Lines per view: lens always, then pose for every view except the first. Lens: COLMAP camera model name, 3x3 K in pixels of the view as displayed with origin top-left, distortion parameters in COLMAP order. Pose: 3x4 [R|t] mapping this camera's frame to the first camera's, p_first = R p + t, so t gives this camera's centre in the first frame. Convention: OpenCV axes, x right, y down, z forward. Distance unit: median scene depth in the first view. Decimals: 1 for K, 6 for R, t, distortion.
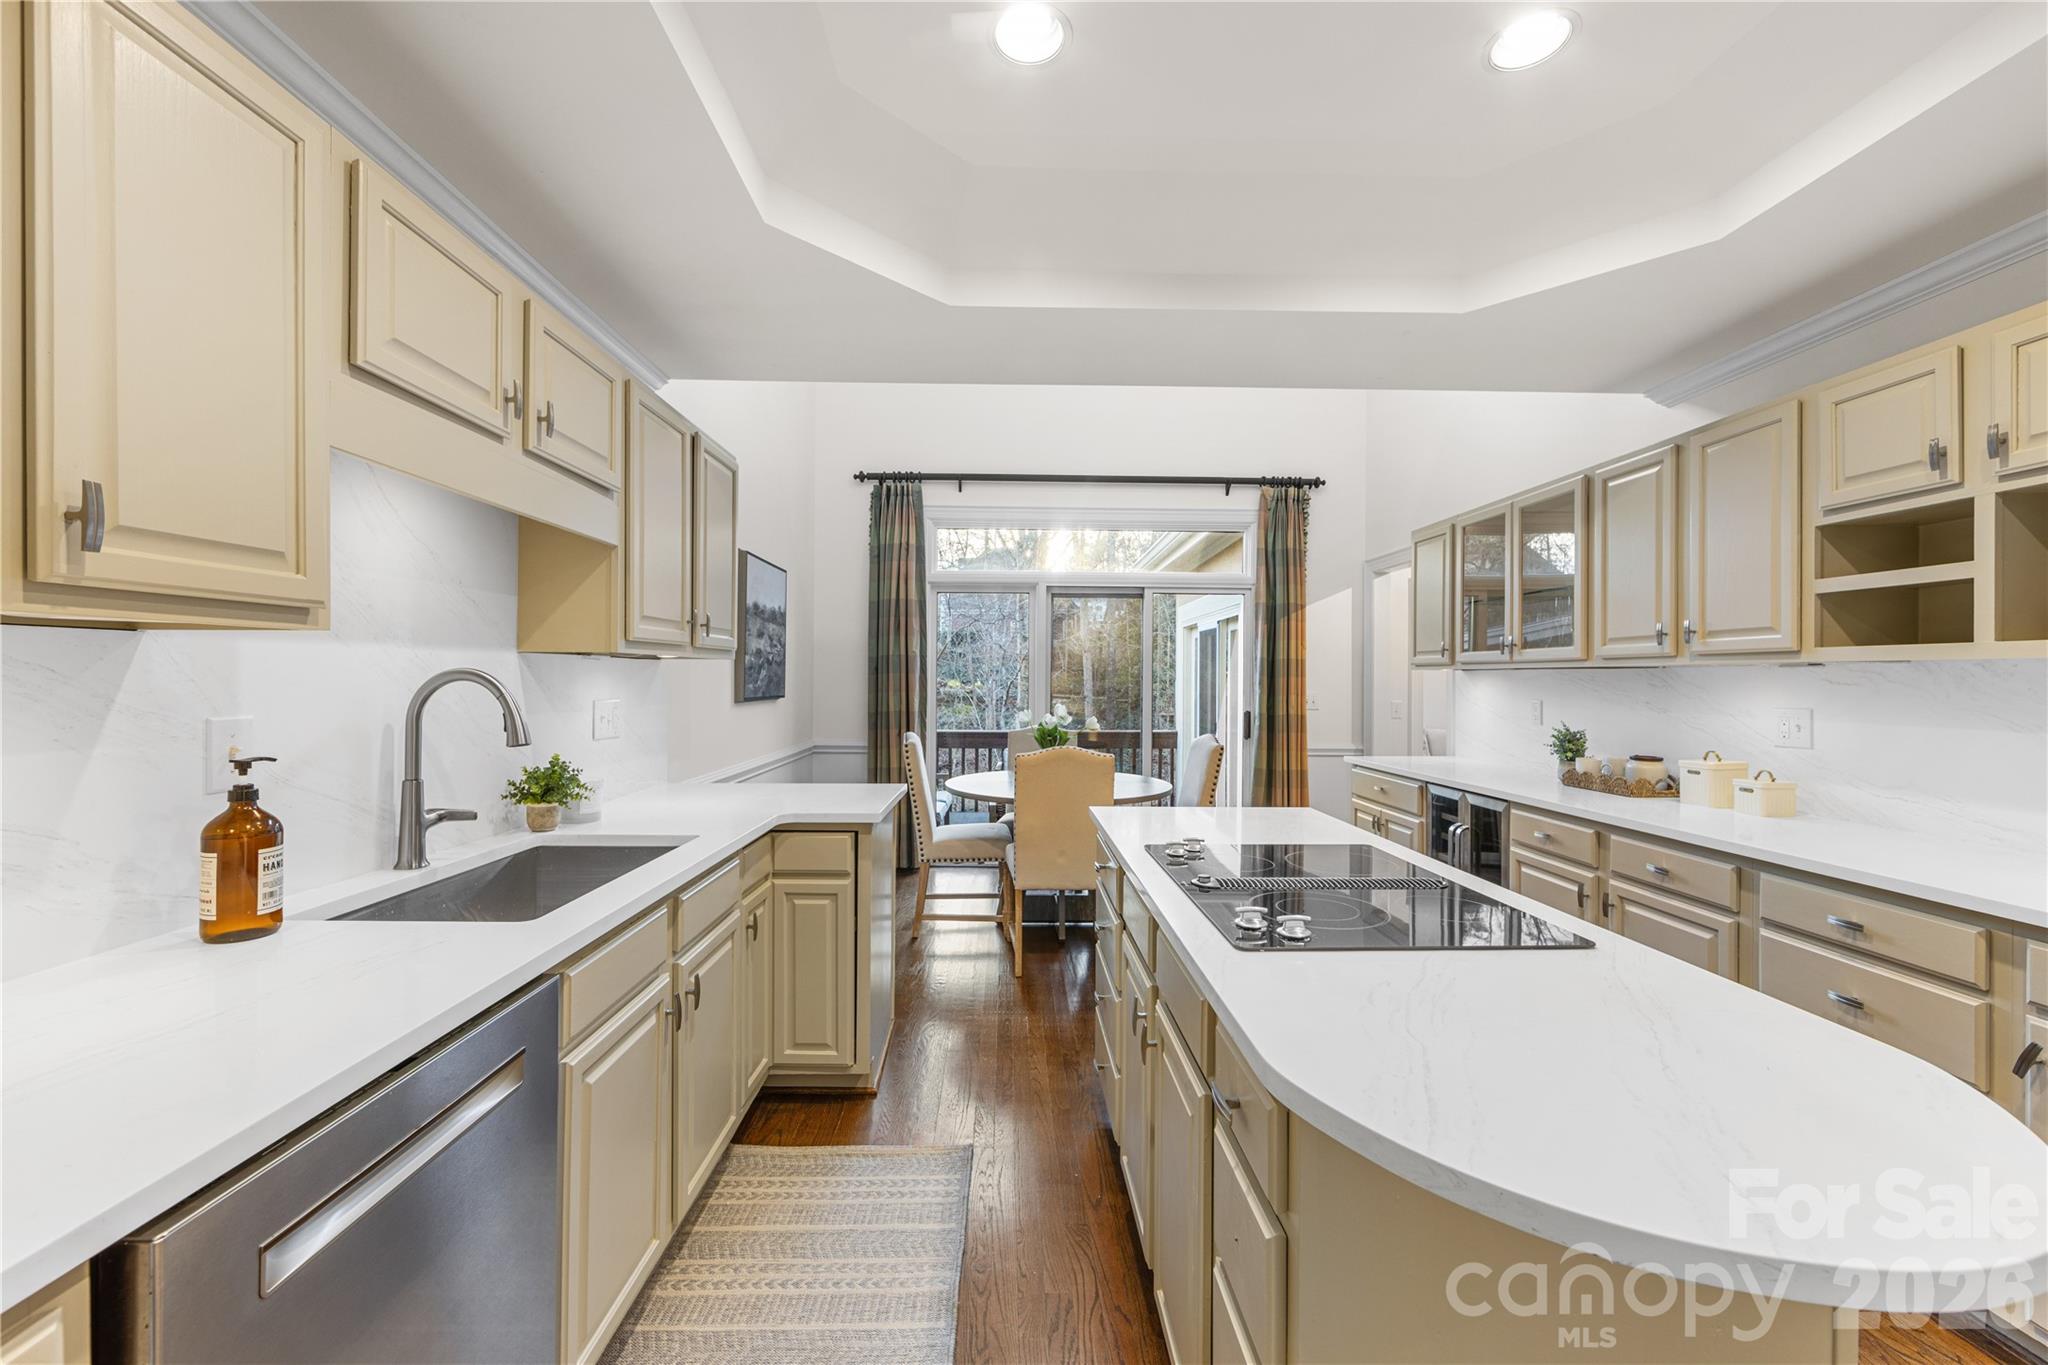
lens RADIAL K [[811.7, 0, 1031.0], [0, 811.7, 684.3], [0, 0, 1]] dist [-0.001371, -0.000750]
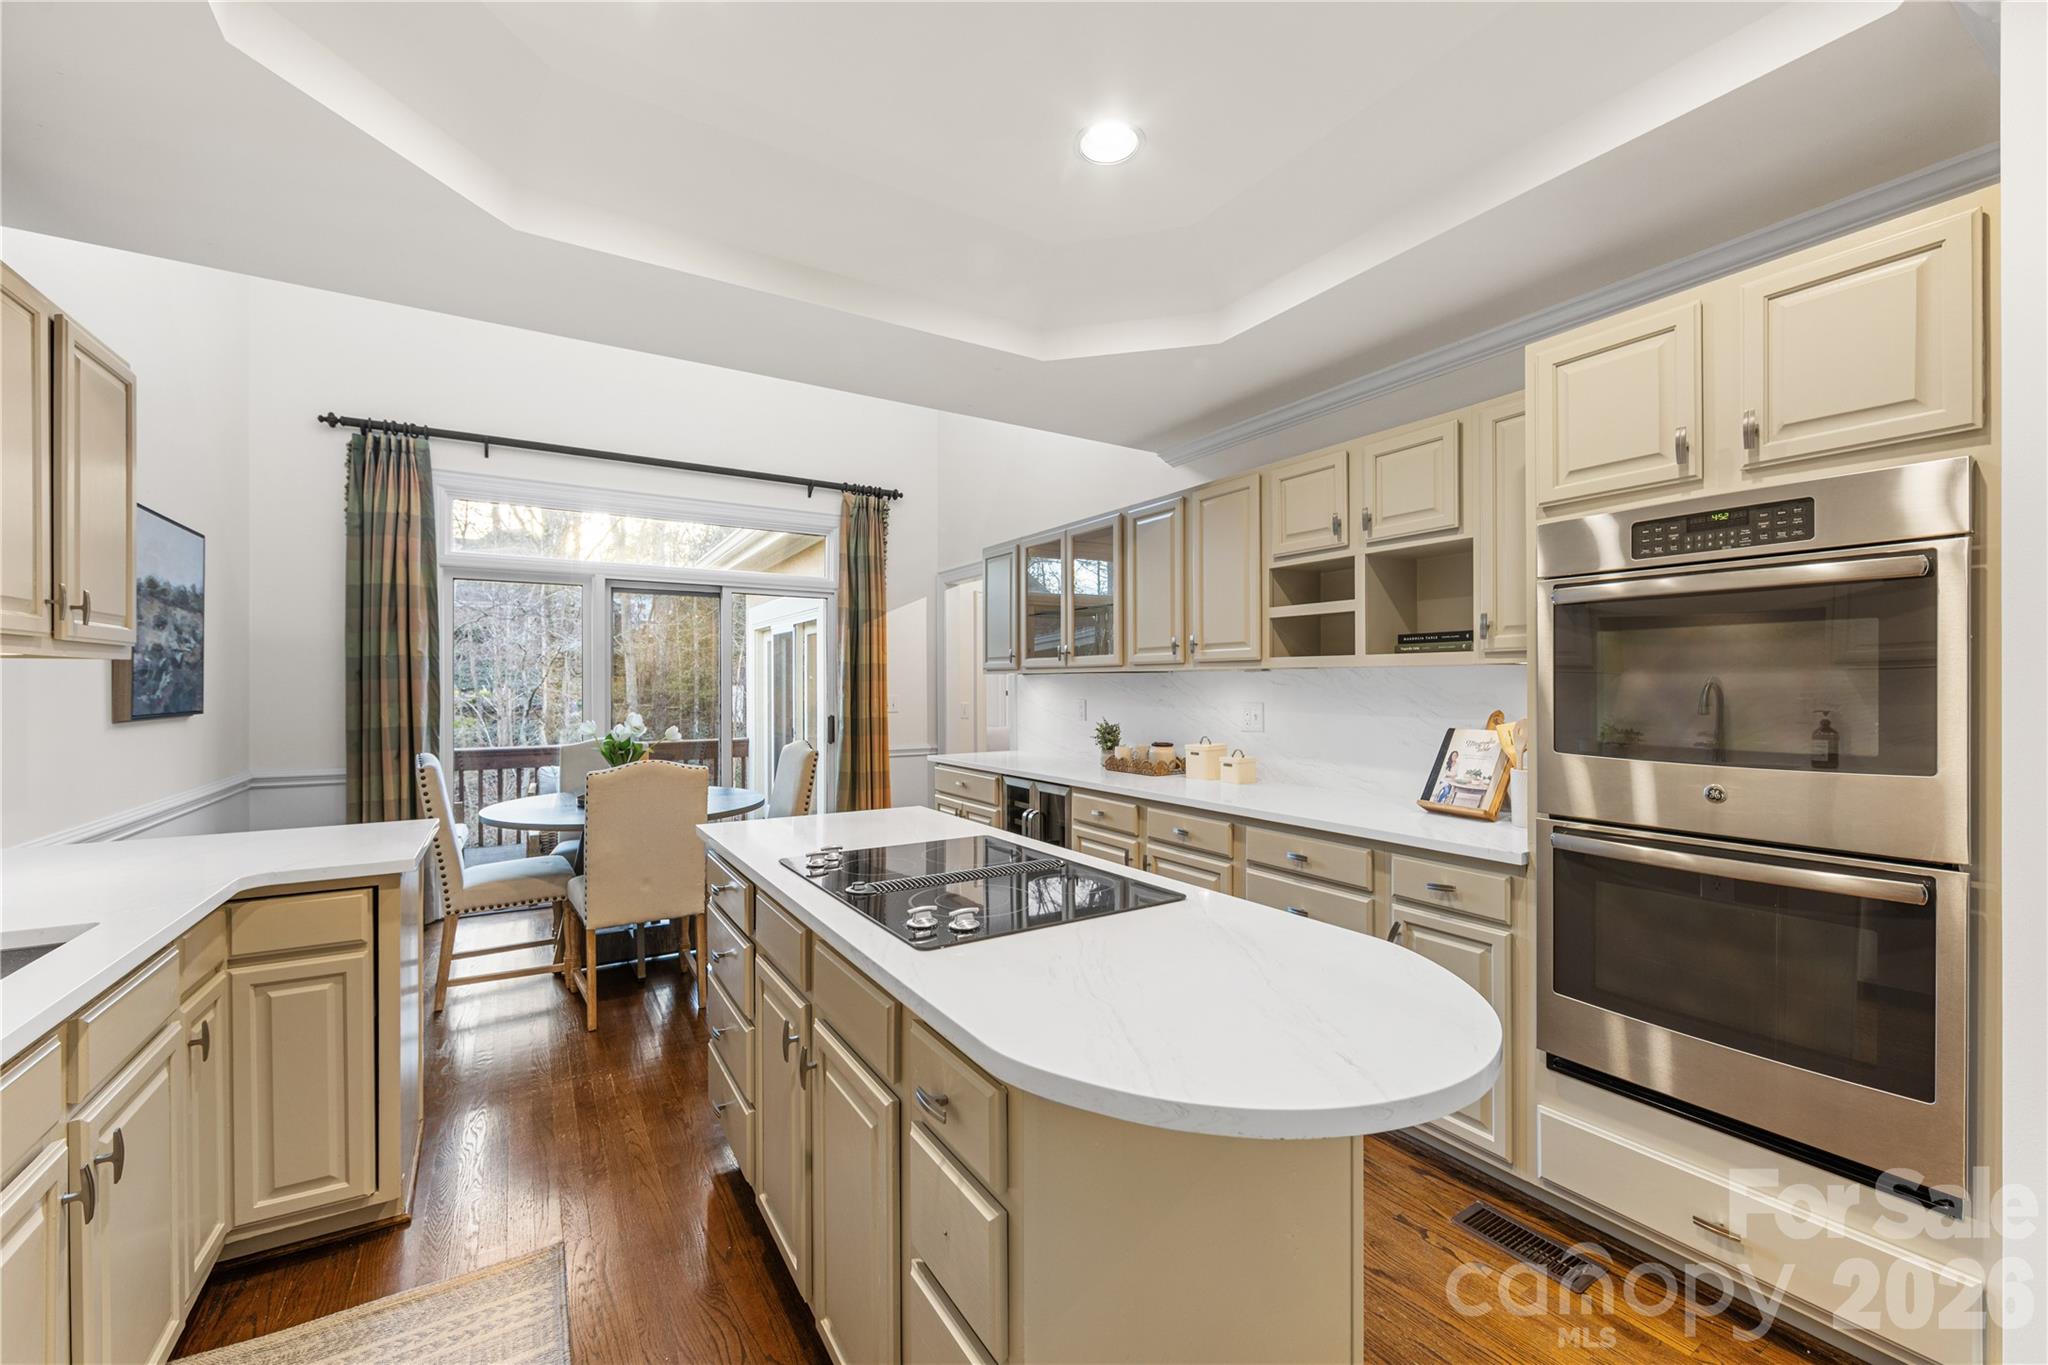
lens RADIAL K [[811.7, 0, 1033.5], [0, 811.7, 689.3], [0, 0, 1]] dist [-0.001371, -0.000750]
pose [[0.859955, -0.010023, 0.510272, -0.061317], [0.009655, 0.999948, 0.003370, -0.000382], [-0.510279, 0.002029, 0.860006, 0.025154]]
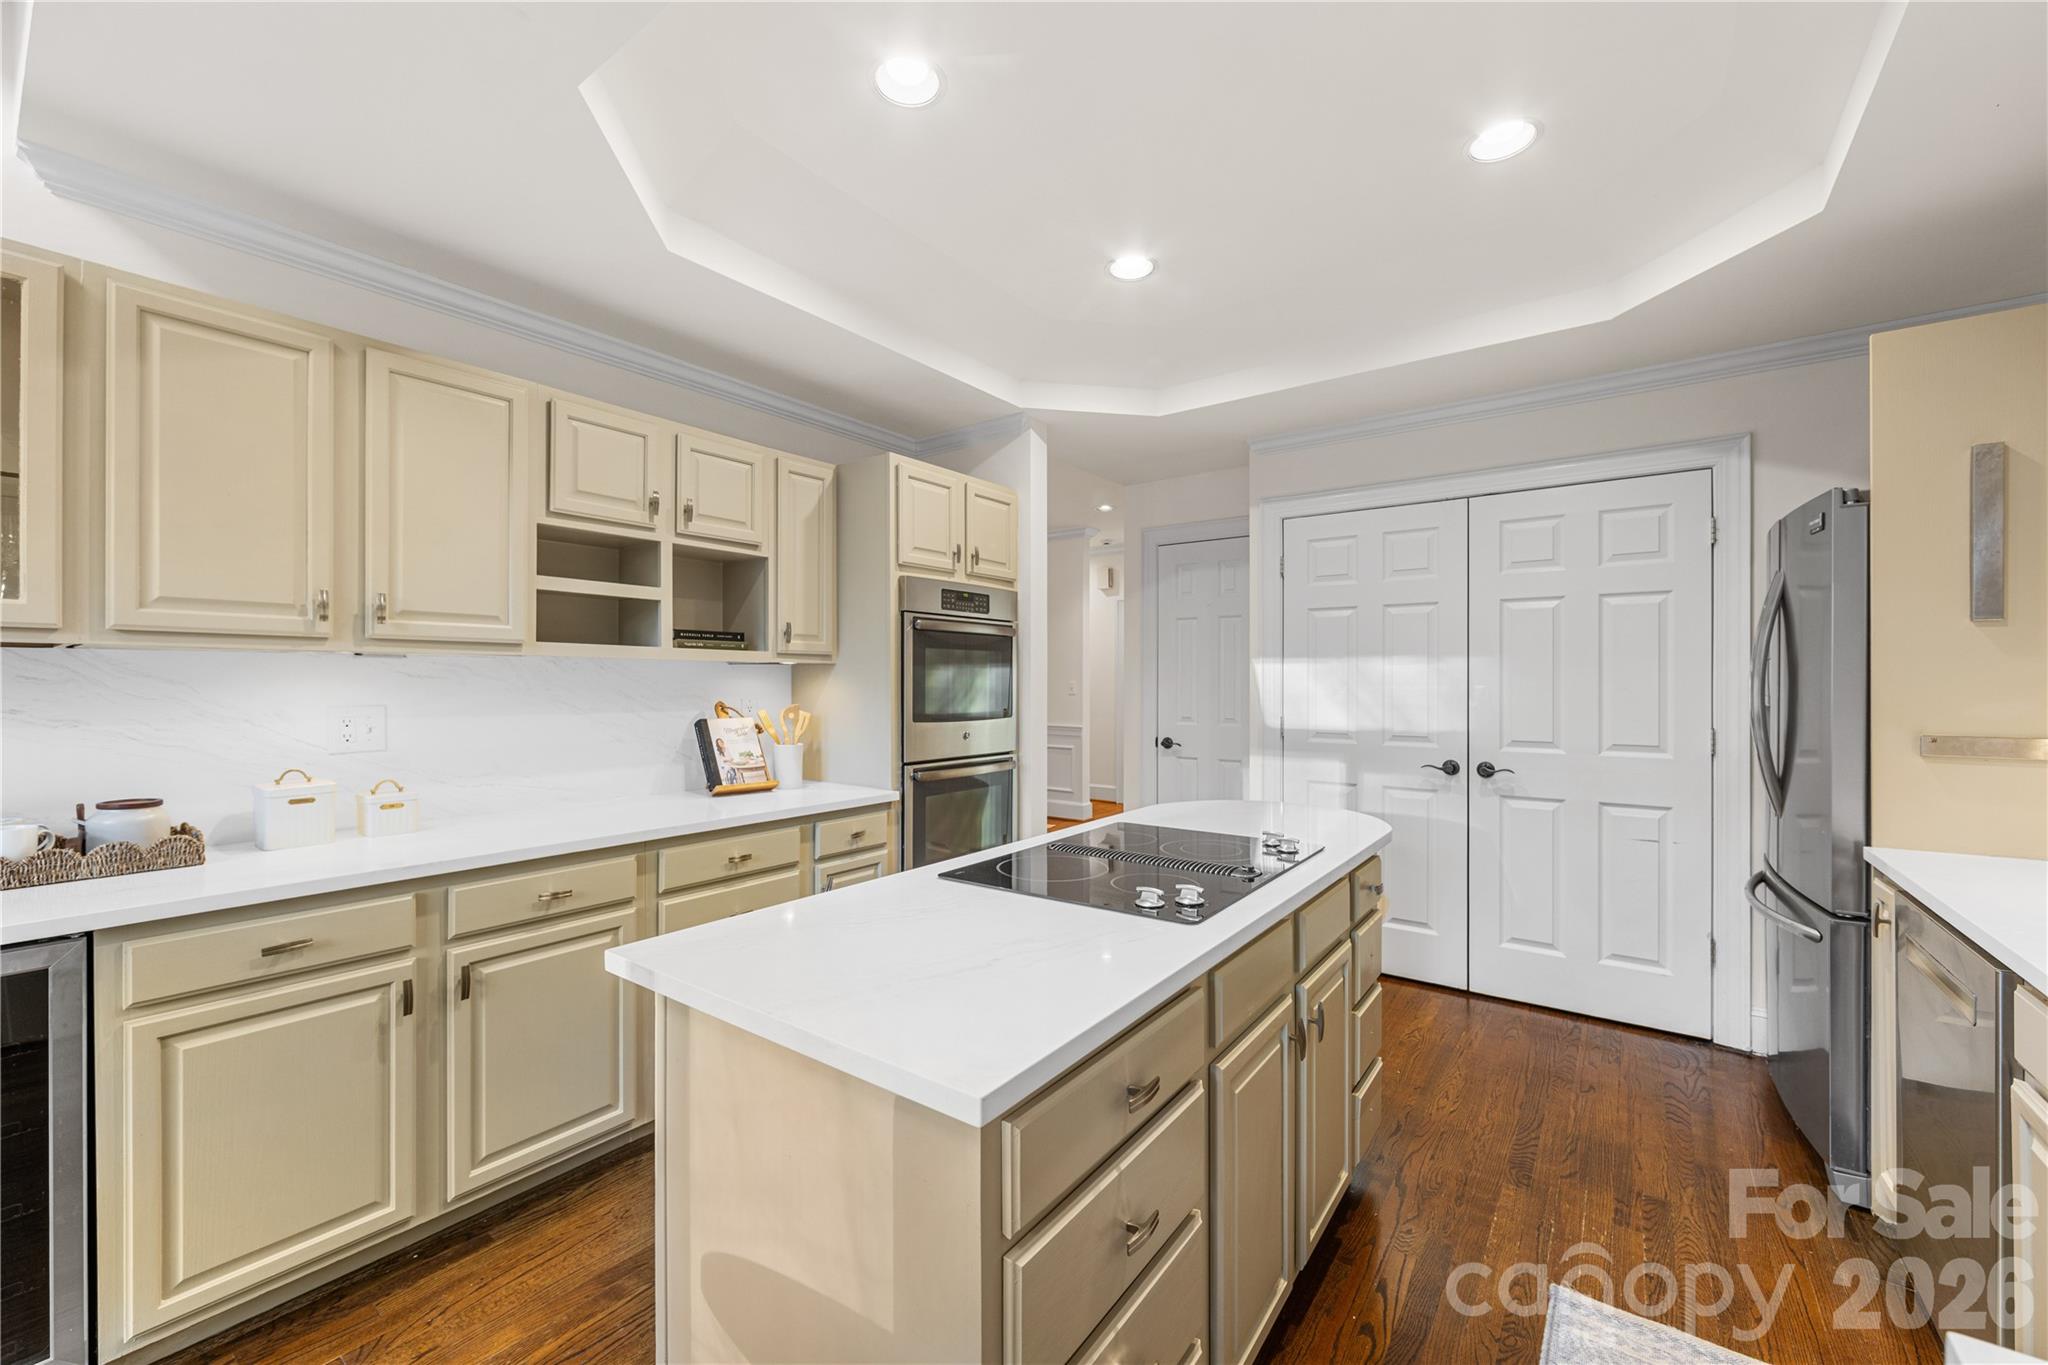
lens RADIAL K [[811.7, 0, 1008.3], [0, 811.7, 681.8], [0, 0, 1]] dist [-0.001371, -0.000750]
pose [[-0.772786, -0.011366, 0.634565, -0.123878], [-0.005958, 0.999925, 0.010655, -0.007822], [-0.634639, 0.004454, -0.772796, 1.220515]]
